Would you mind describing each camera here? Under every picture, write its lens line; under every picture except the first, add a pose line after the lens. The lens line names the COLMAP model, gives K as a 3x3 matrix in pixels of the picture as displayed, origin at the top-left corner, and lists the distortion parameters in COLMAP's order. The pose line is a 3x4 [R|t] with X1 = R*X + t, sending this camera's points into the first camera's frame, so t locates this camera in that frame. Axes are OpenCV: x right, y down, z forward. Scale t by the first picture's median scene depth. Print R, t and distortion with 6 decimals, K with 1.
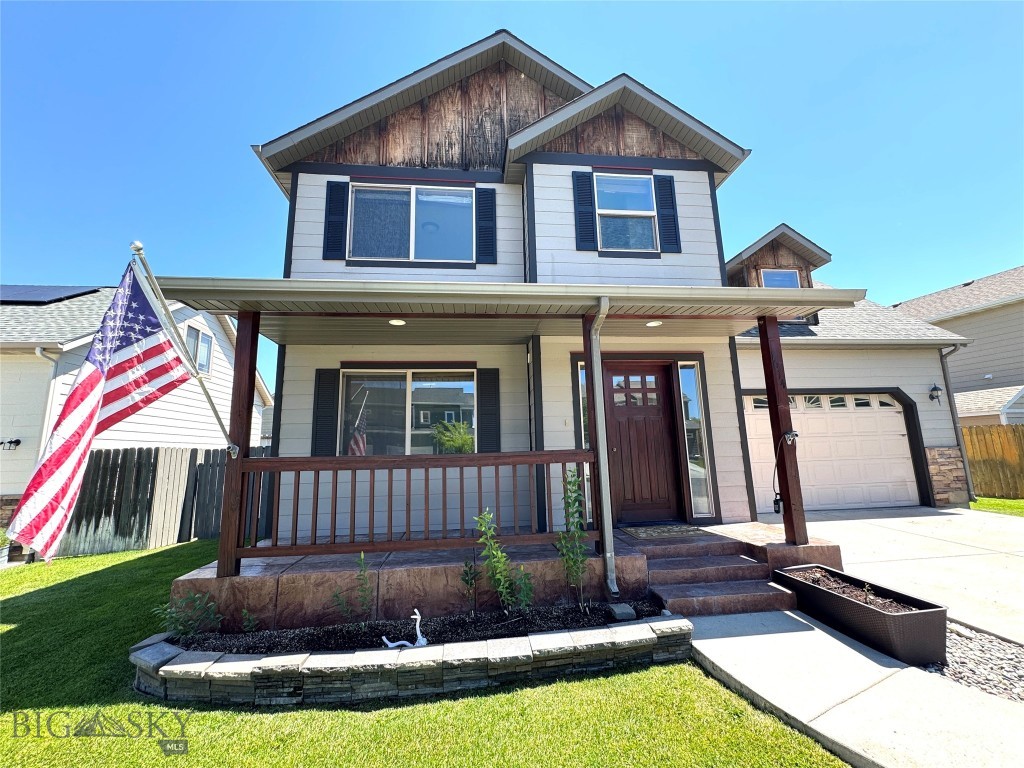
lens RADIAL K [[409.4, 0, 511.3], [0, 409.4, 383.8], [0, 0, 1]] dist [-0.004068, 0.000213]
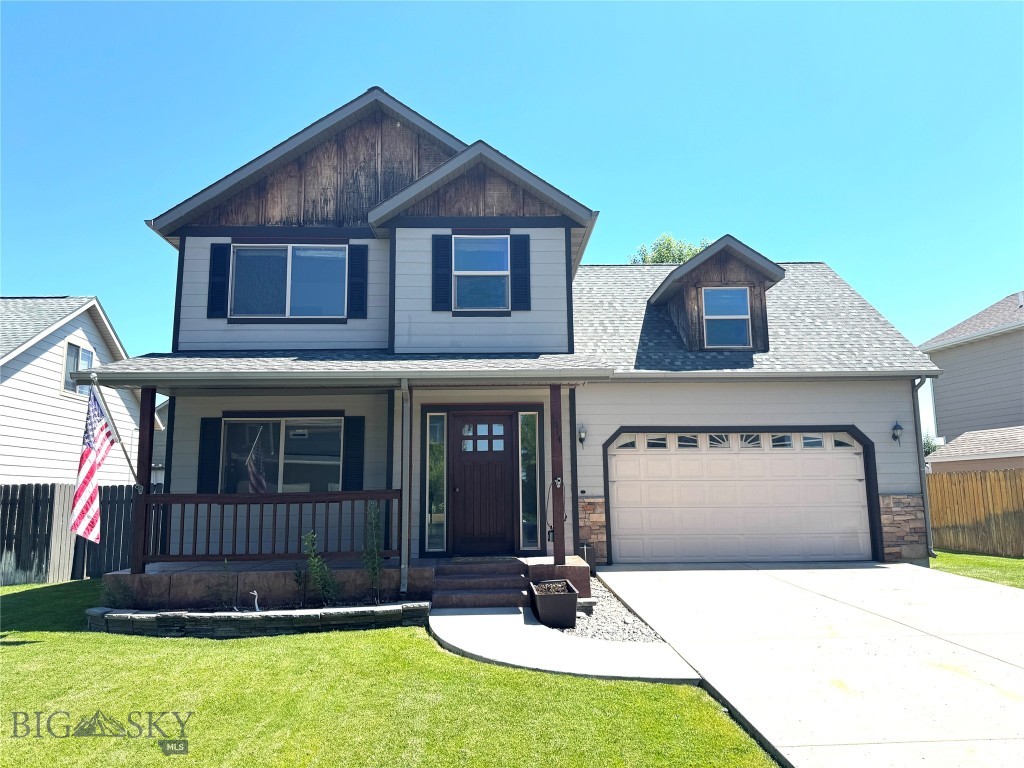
lens RADIAL K [[720.8, 0, 516.8], [0, 720.8, 388.1], [0, 0, 1]] dist [0.062603, -0.077221]
pose [[0.997363, 0.003774, -0.072482, 0.504928], [-0.002120, 0.999736, 0.022885, -0.153842], [0.072550, -0.022671, 0.997107, -0.886906]]
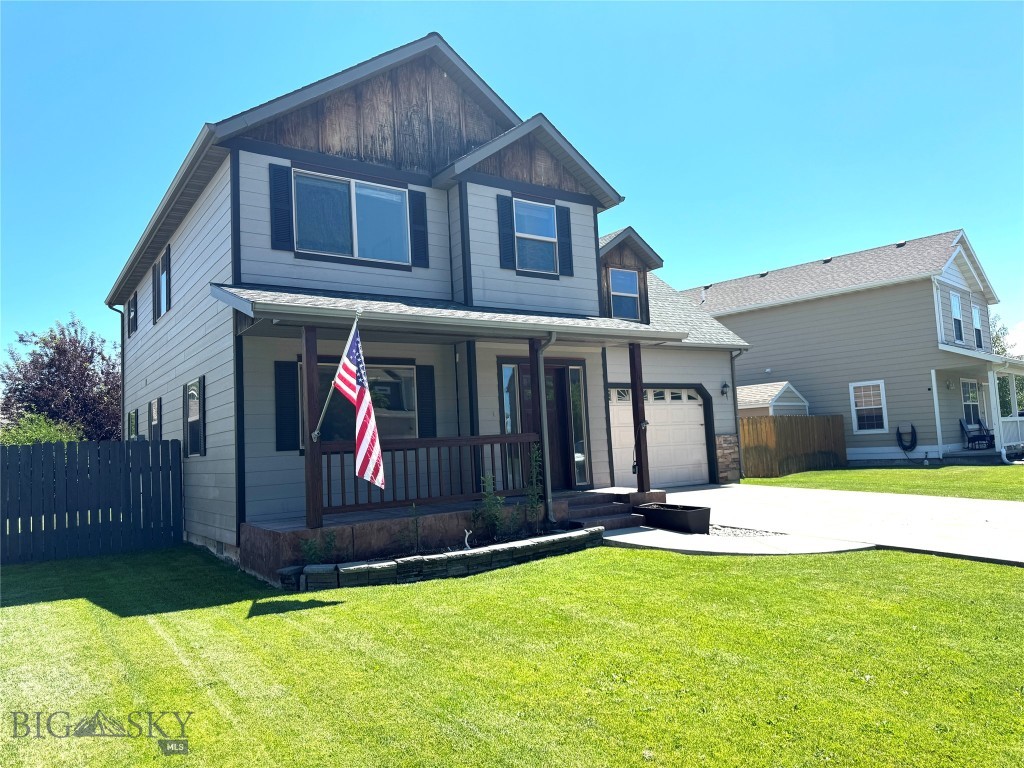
lens RADIAL K [[720.8, 0, 511.1], [0, 720.8, 390.0], [0, 0, 1]] dist [0.062603, -0.077221]
pose [[0.877626, 0.019775, 0.478937, -0.755696], [-0.053403, 0.996962, 0.056695, -0.090661], [-0.476361, -0.075334, 0.876016, -0.807619]]
